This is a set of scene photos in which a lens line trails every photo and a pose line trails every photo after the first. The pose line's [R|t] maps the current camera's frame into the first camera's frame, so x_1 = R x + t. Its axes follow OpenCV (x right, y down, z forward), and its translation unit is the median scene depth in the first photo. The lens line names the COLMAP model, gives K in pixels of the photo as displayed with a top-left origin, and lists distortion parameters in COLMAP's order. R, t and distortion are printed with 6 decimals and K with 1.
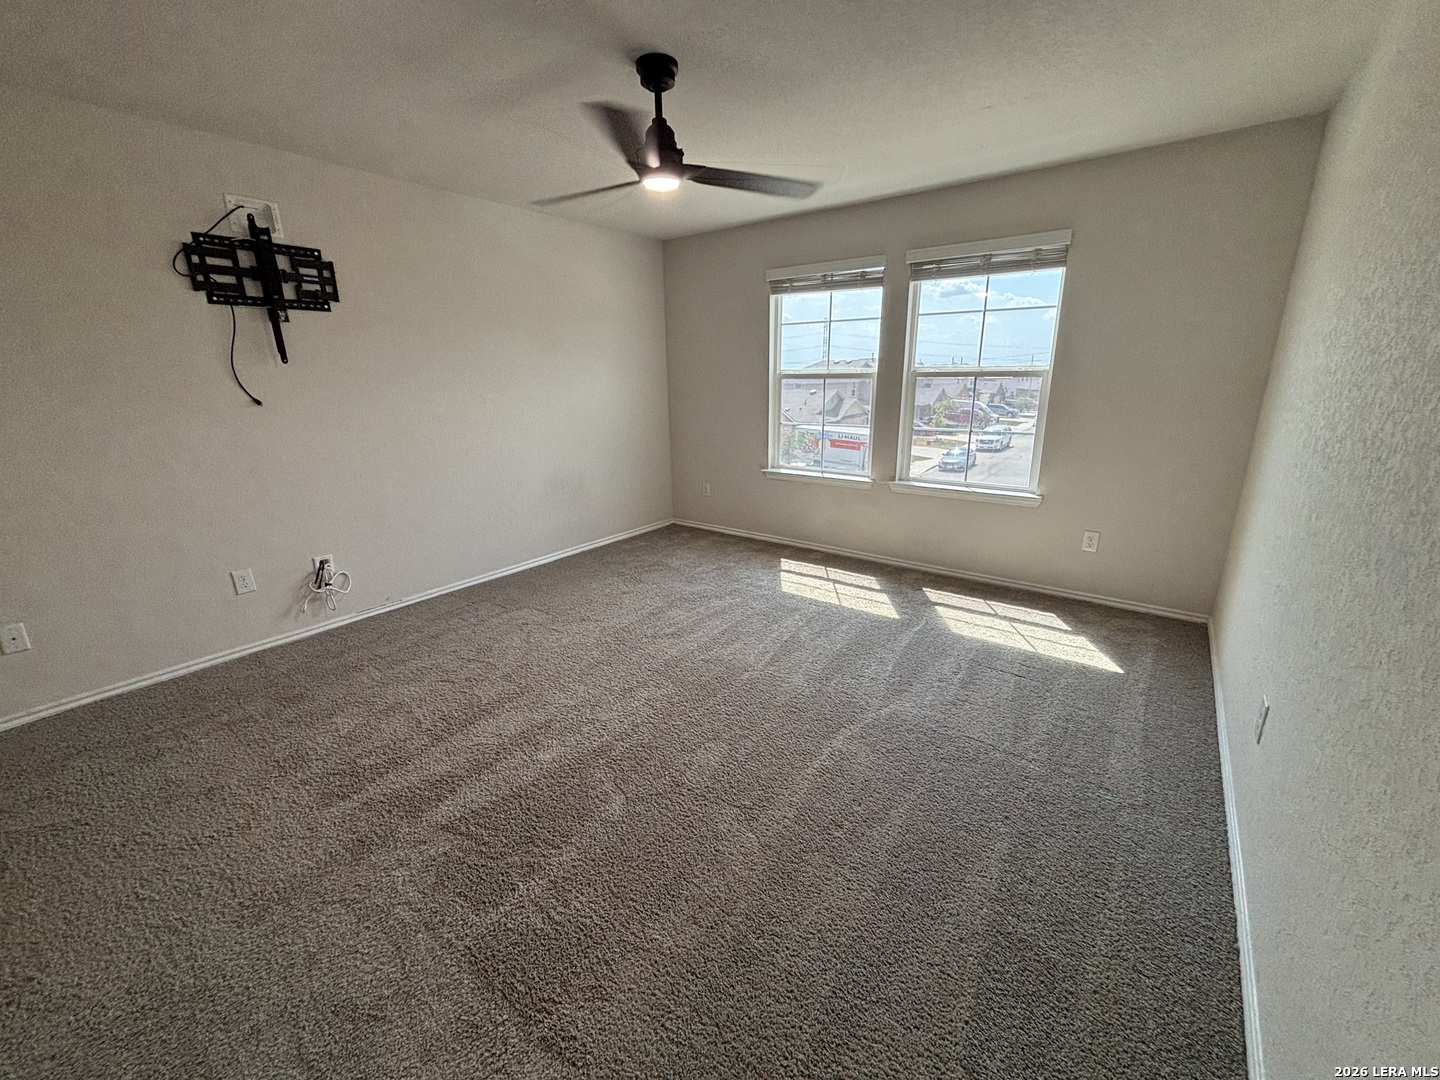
lens RADIAL K [[586.8, 0, 726.7], [0, 586.8, 536.8], [0, 0, 1]] dist [-0.001242, 0.001499]
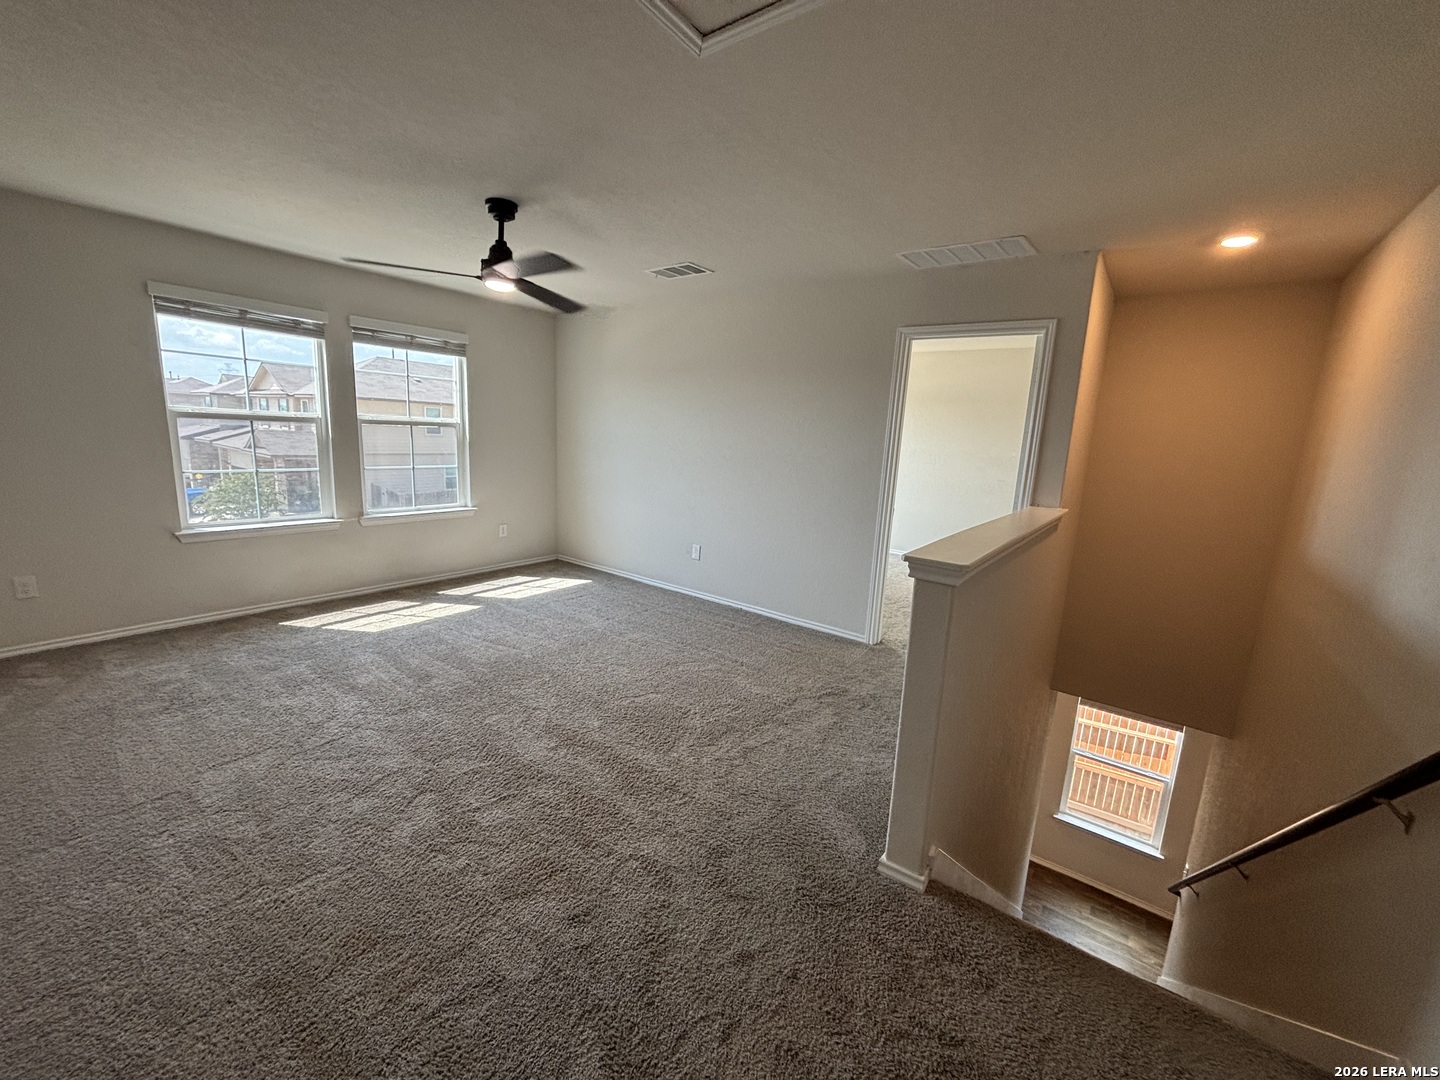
lens RADIAL K [[586.8, 0, 724.3], [0, 586.8, 538.6], [0, 0, 1]] dist [-0.001242, 0.001499]
pose [[-0.023193, -0.172794, 0.984685, -0.879385], [0.219738, 0.959982, 0.173635, -0.104540], [-0.975283, 0.220399, 0.015705, 0.357319]]
